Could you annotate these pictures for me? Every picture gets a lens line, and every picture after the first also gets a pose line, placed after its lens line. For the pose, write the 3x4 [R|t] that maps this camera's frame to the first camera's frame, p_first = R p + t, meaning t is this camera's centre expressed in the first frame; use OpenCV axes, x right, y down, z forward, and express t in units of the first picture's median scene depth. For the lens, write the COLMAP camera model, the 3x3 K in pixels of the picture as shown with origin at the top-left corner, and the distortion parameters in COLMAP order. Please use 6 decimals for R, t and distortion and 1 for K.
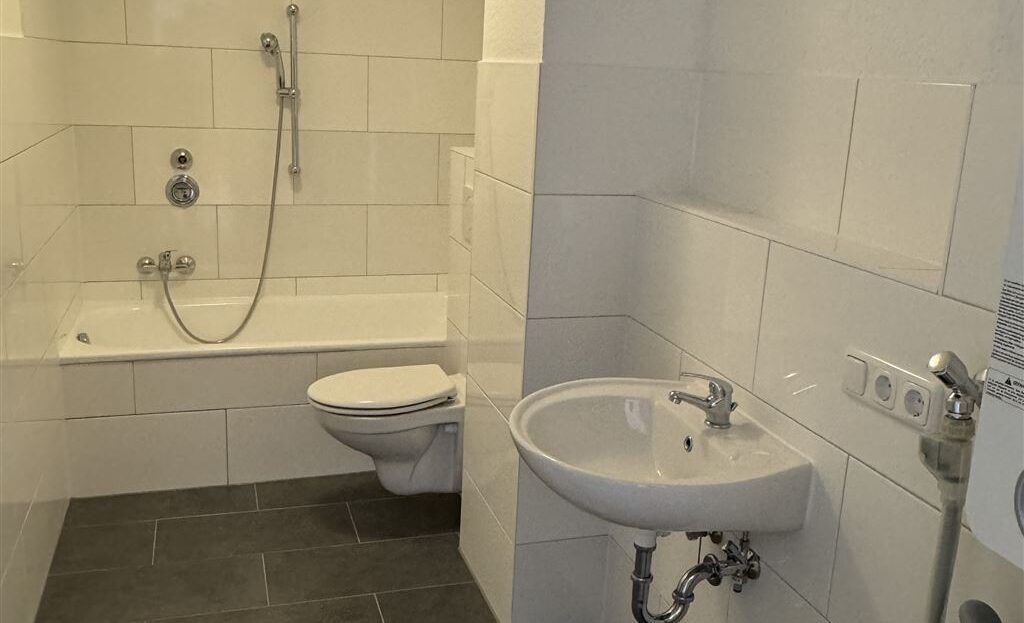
lens RADIAL K [[966.4, 0, 512.0], [0, 966.4, 311.5], [0, 0, 1]] dist [0.004142, -0.001583]
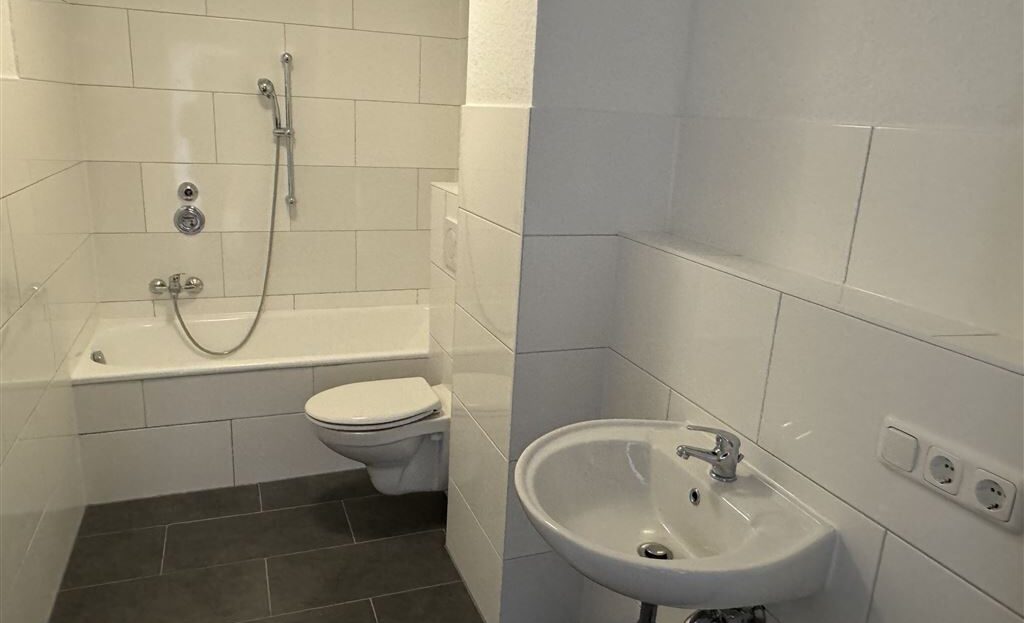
lens RADIAL K [[719.8, 0, 512.0], [0, 719.8, 311.5], [0, 0, 1]] dist [-0.005871, 0.000447]
pose [[0.997626, -0.010927, 0.067991, -0.030598], [0.009276, 0.999656, 0.024544, -0.042526], [-0.068235, -0.023855, 0.997384, 0.167250]]
